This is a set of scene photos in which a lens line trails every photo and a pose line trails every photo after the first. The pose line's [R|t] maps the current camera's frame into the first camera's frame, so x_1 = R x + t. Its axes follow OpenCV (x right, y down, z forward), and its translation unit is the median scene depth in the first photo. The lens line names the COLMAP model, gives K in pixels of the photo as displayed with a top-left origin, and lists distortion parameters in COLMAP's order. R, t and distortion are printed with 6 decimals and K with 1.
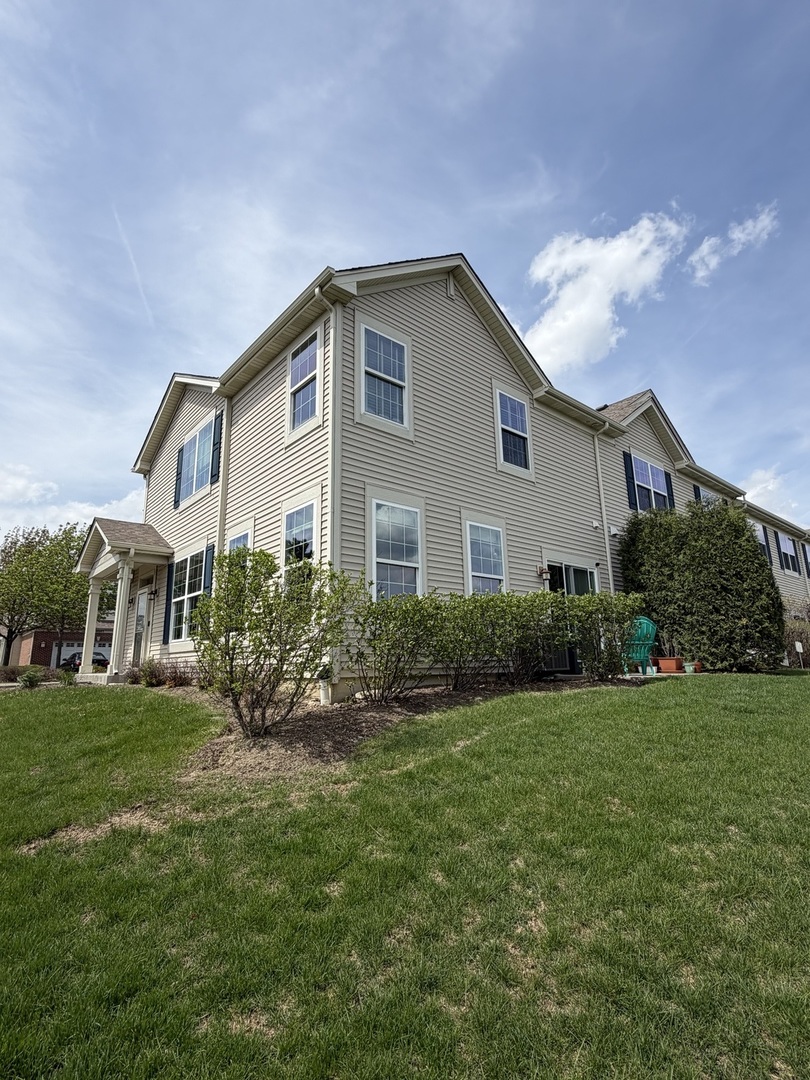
lens RADIAL K [[534.0, 0, 410.2], [0, 534.0, 539.7], [0, 0, 1]] dist [-0.001855, -0.001677]
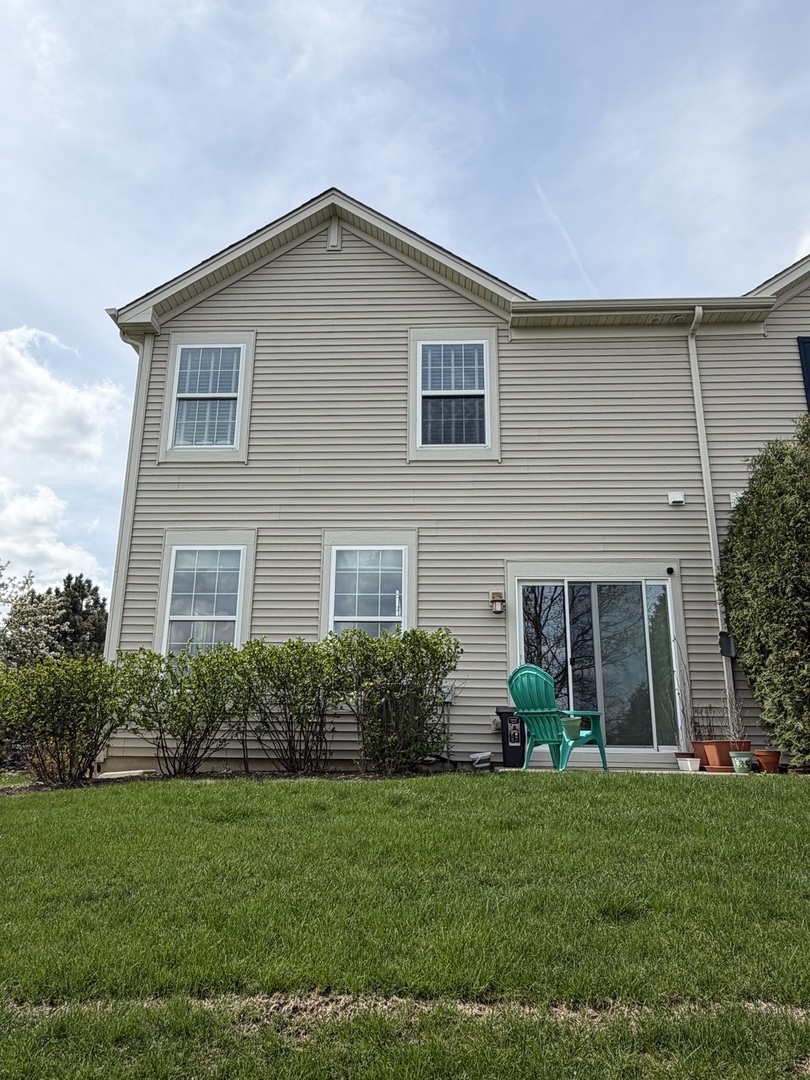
lens RADIAL K [[762.3, 0, 404.7], [0, 762.3, 541.0], [0, 0, 1]] dist [-0.002995, -0.001289]
pose [[0.724887, -0.162847, -0.669343, 0.784075], [0.133965, 0.986431, -0.094910, 0.062240], [0.675716, -0.020869, 0.736866, 0.269649]]
